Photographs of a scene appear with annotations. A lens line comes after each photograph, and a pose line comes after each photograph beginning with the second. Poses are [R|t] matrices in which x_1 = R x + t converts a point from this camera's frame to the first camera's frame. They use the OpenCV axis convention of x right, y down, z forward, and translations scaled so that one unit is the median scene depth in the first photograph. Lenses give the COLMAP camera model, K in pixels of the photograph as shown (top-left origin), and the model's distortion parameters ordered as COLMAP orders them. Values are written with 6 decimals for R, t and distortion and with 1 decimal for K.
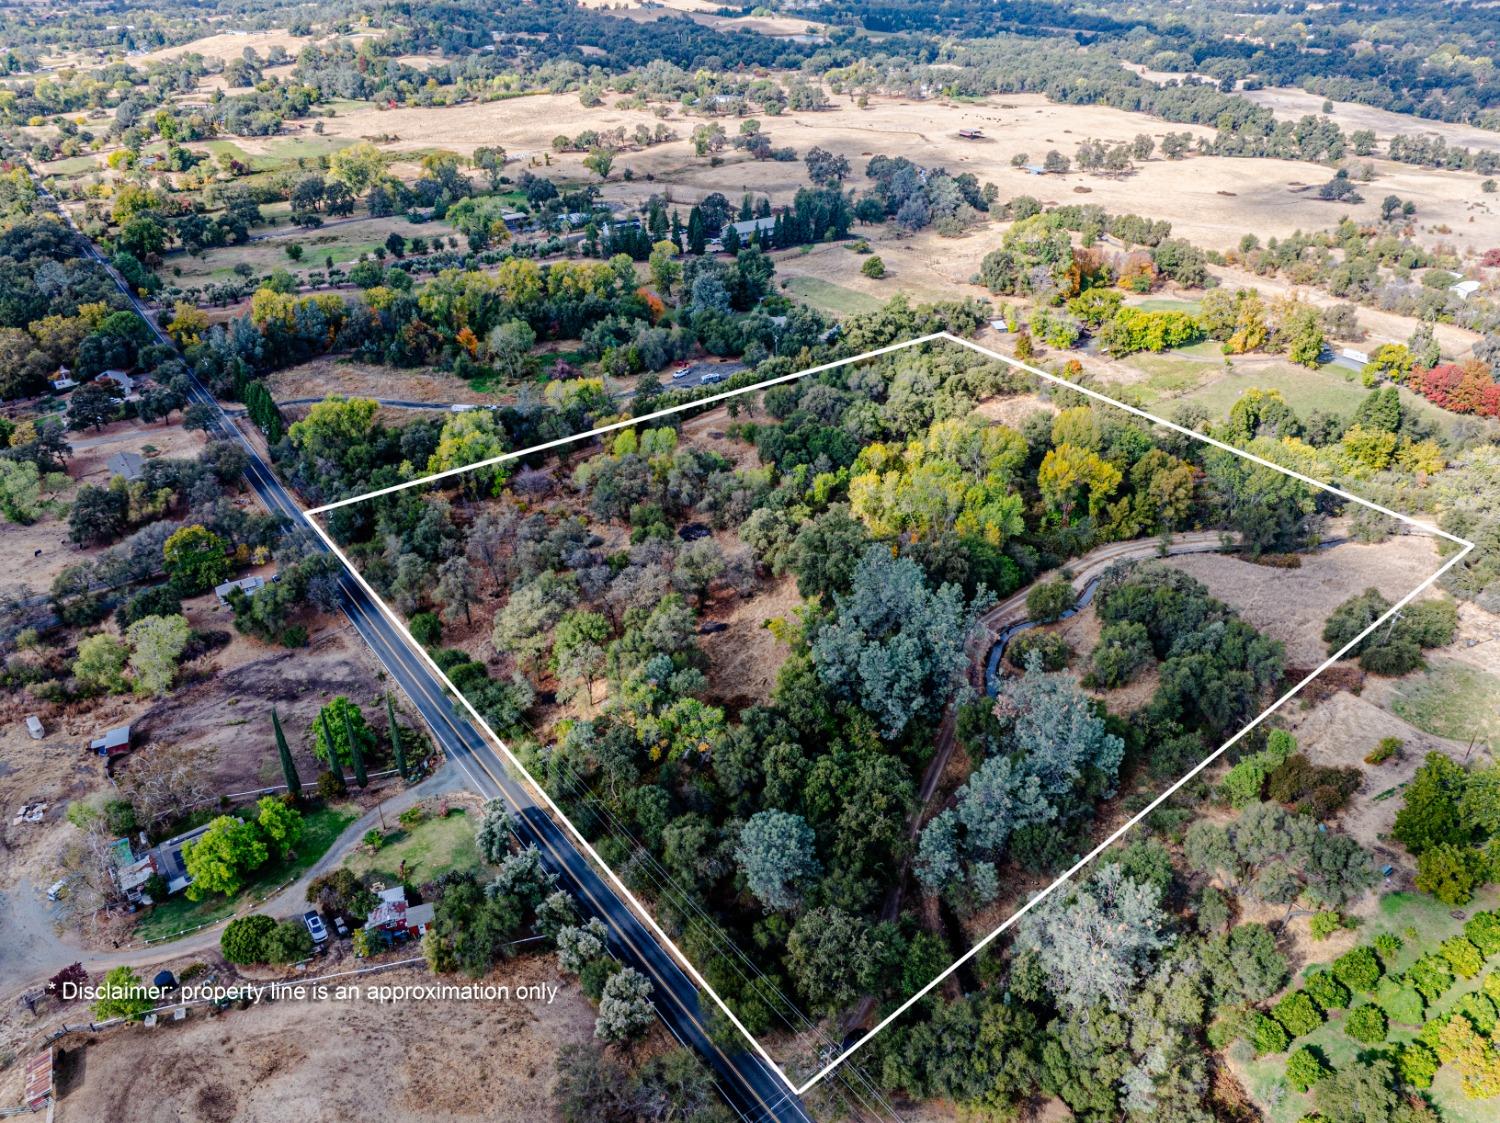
lens RADIAL K [[1062.5, 0, 750.0], [0, 1062.5, 561.5], [0, 0, 1]] dist [-0.054534, 0.029167]
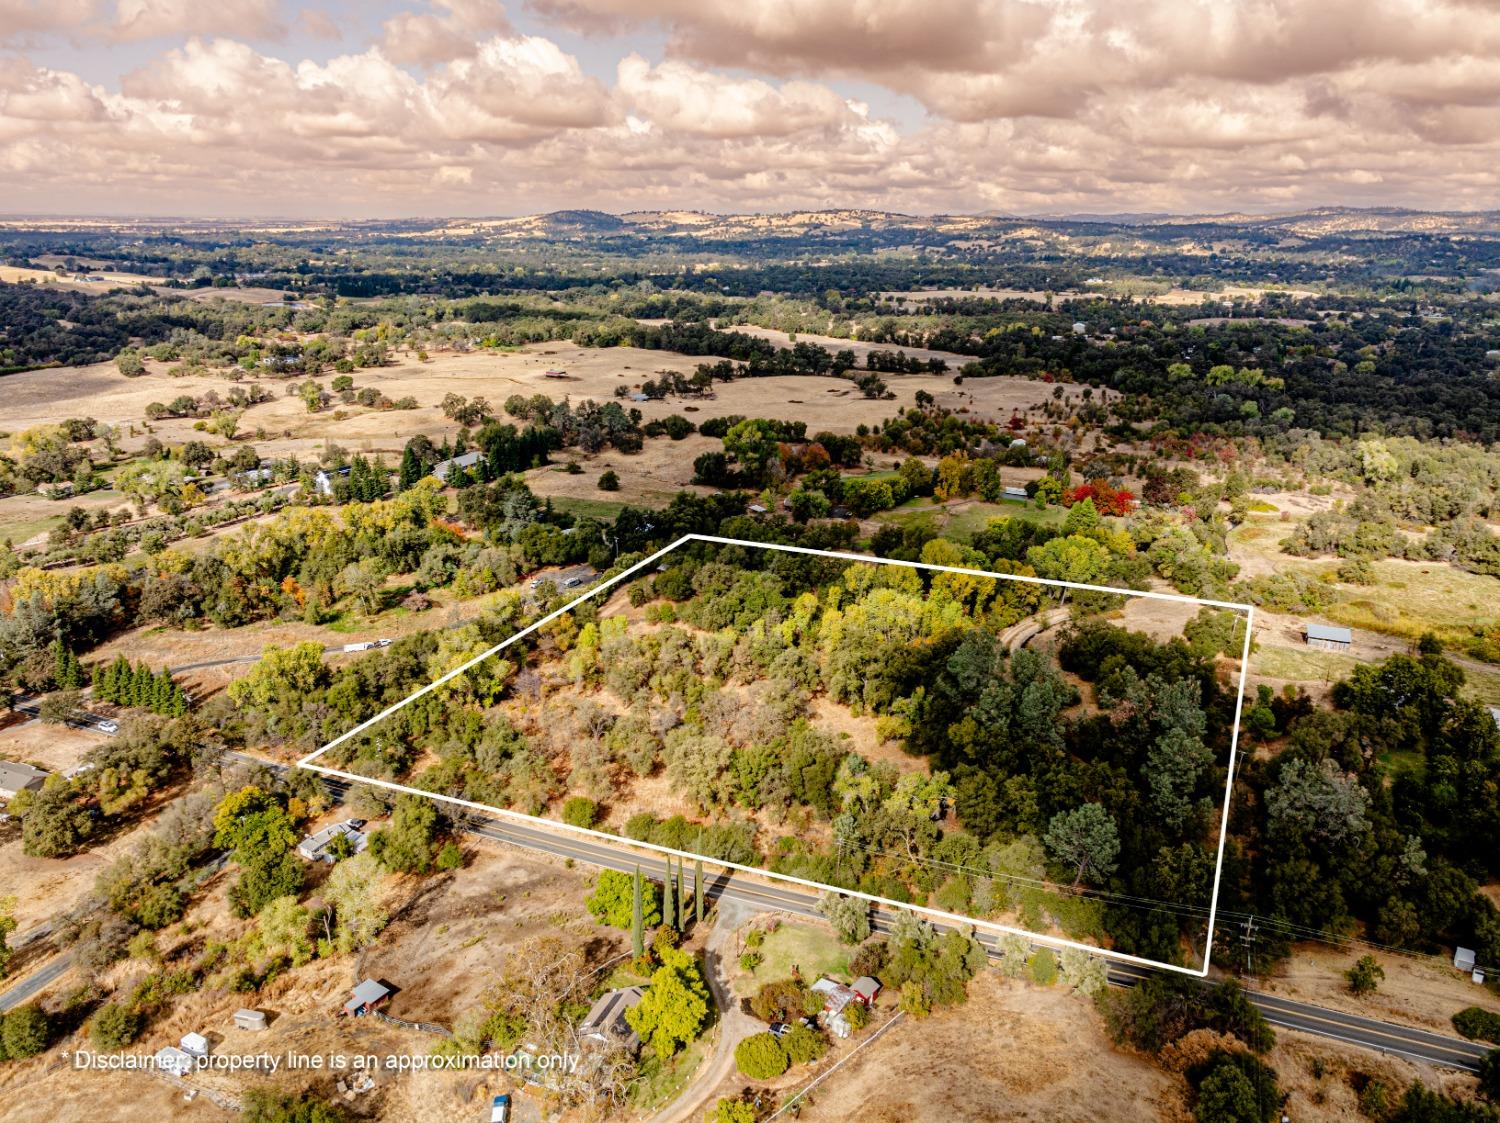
lens RADIAL K [[1067.5, 0, 749.3], [0, 1067.5, 584.6], [0, 0, 1]] dist [-0.026332, 0.009484]
pose [[0.860386, -0.156444, 0.485037, -0.213012], [0.251932, 0.957864, -0.137940, 0.012218], [-0.443020, 0.240878, 0.863546, -0.005716]]
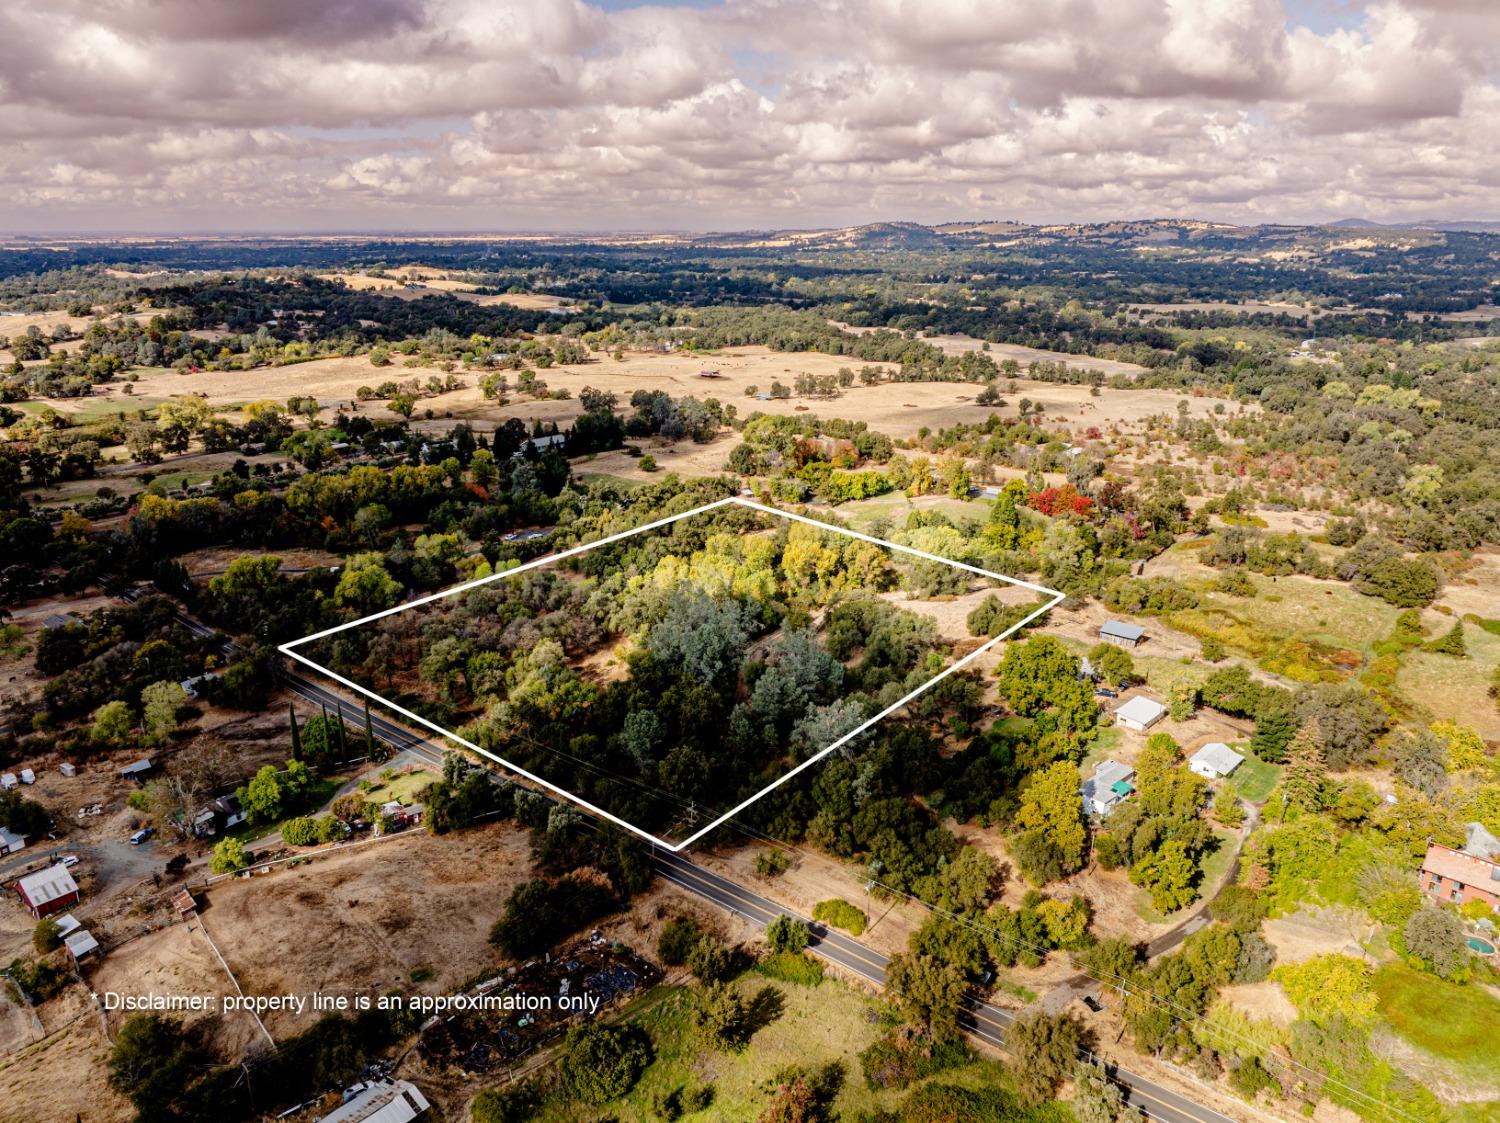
lens RADIAL K [[1062.4, 0, 750.0], [0, 1062.4, 561.5], [0, 0, 1]] dist [-0.033220, 0.000540]
pose [[0.973106, -0.070512, 0.219302, -0.035908], [0.119423, 0.968499, -0.218514, 0.090297], [-0.196986, 0.238827, 0.950872, -0.150351]]
